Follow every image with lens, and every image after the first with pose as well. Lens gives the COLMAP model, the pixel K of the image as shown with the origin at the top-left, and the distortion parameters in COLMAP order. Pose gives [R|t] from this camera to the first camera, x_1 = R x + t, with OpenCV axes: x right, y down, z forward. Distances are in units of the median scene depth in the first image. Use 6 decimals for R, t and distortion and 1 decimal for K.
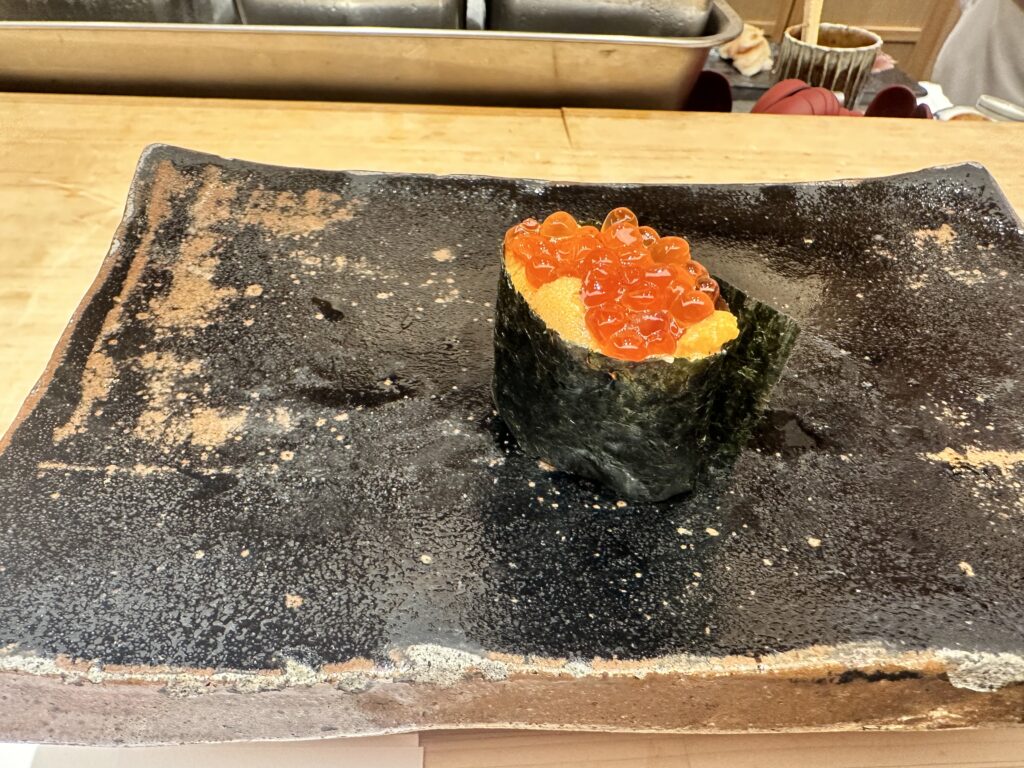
lens RADIAL K [[718.8, 0, 507.6], [0, 718.8, 383.8], [0, 0, 1]] dist [-0.018584, 0.003992]
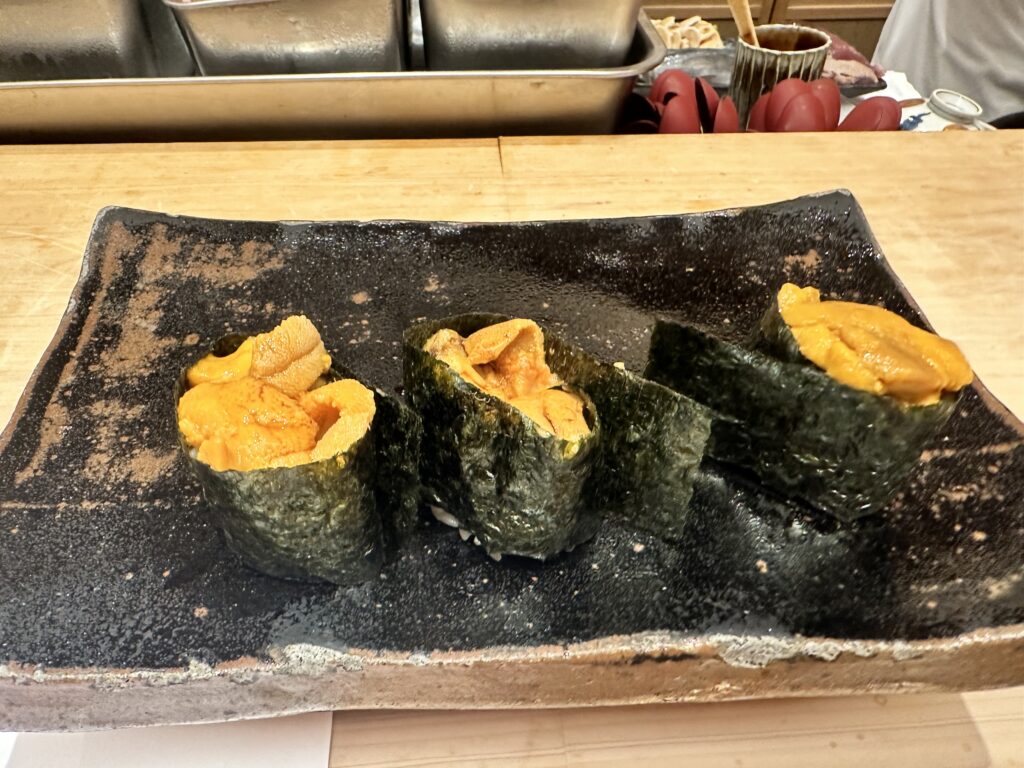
lens RADIAL K [[718.8, 0, 515.5], [0, 718.8, 387.3], [0, 0, 1]] dist [-0.018584, 0.003992]
pose [[0.999112, -0.039172, -0.015510, 0.200395], [0.039511, 0.998972, 0.022221, -0.065348], [0.014624, -0.022814, 0.999633, -0.158095]]
